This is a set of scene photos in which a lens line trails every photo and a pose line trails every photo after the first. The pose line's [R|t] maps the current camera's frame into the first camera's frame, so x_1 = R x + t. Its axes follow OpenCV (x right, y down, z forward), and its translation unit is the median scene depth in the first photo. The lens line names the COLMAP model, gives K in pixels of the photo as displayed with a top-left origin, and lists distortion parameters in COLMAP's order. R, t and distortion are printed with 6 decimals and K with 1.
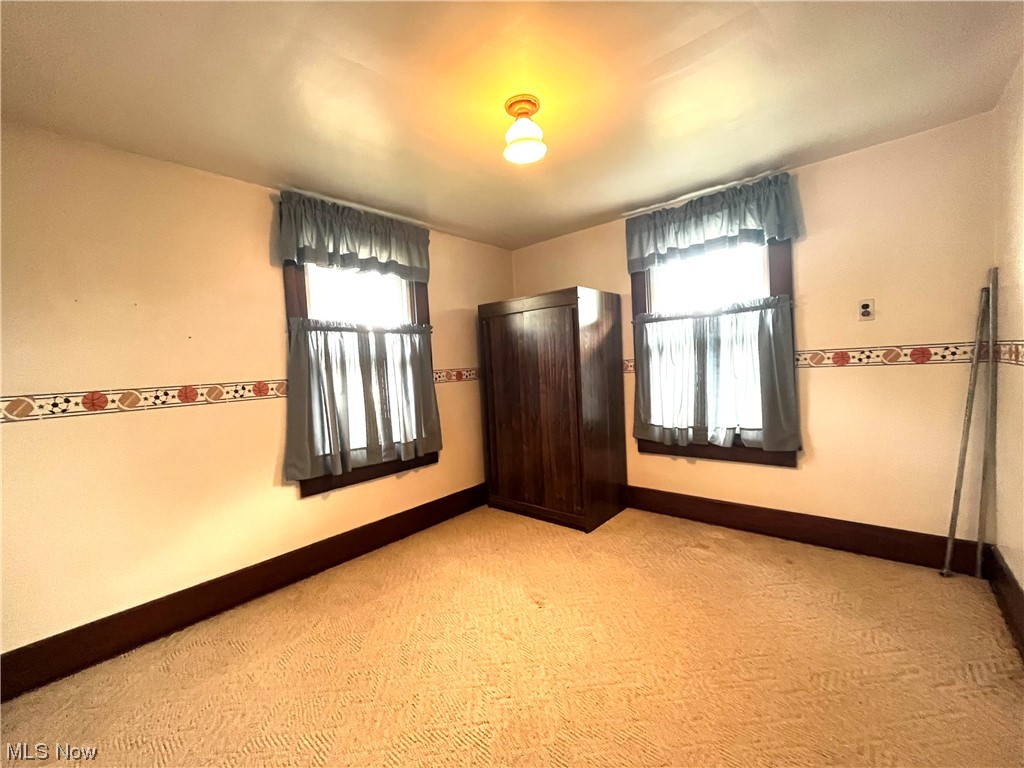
lens RADIAL K [[411.3, 0, 512.0], [0, 411.3, 384.0], [0, 0, 1]] dist [-0.000853, 0.000051]
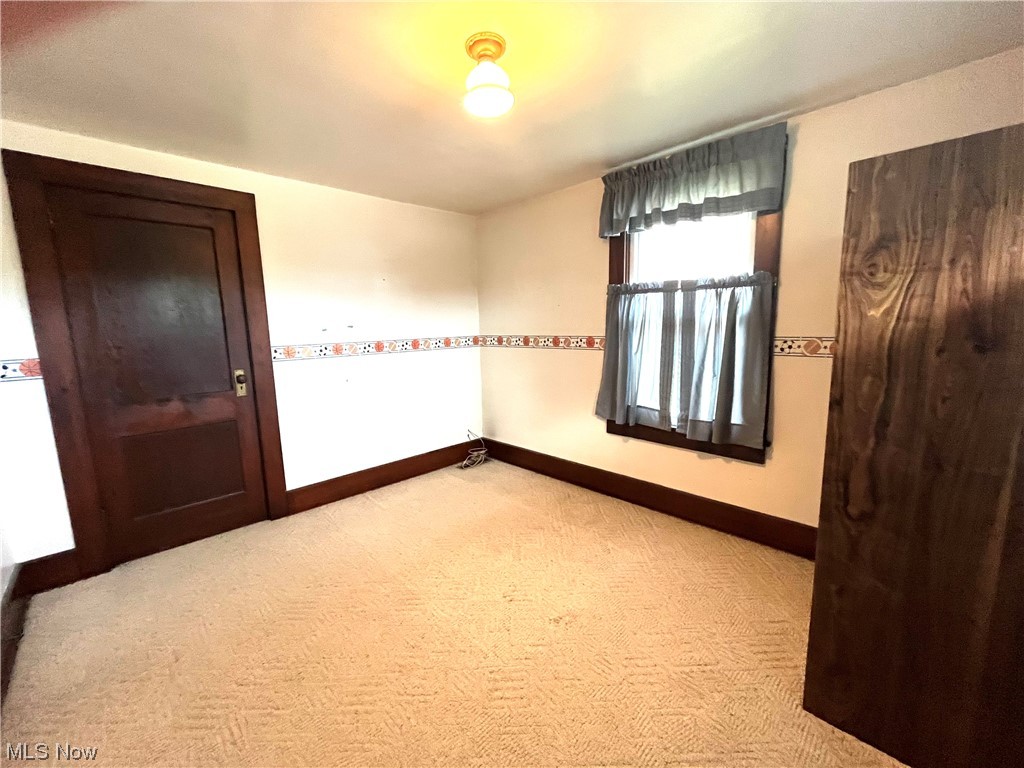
lens RADIAL K [[411.3, 0, 512.0], [0, 411.3, 384.0], [0, 0, 1]] dist [-0.000853, 0.000051]
pose [[-0.070118, 0.197779, -0.977736, 0.671625], [-0.023402, 0.979552, 0.199825, -0.104805], [0.997264, 0.036893, -0.064056, 0.761448]]
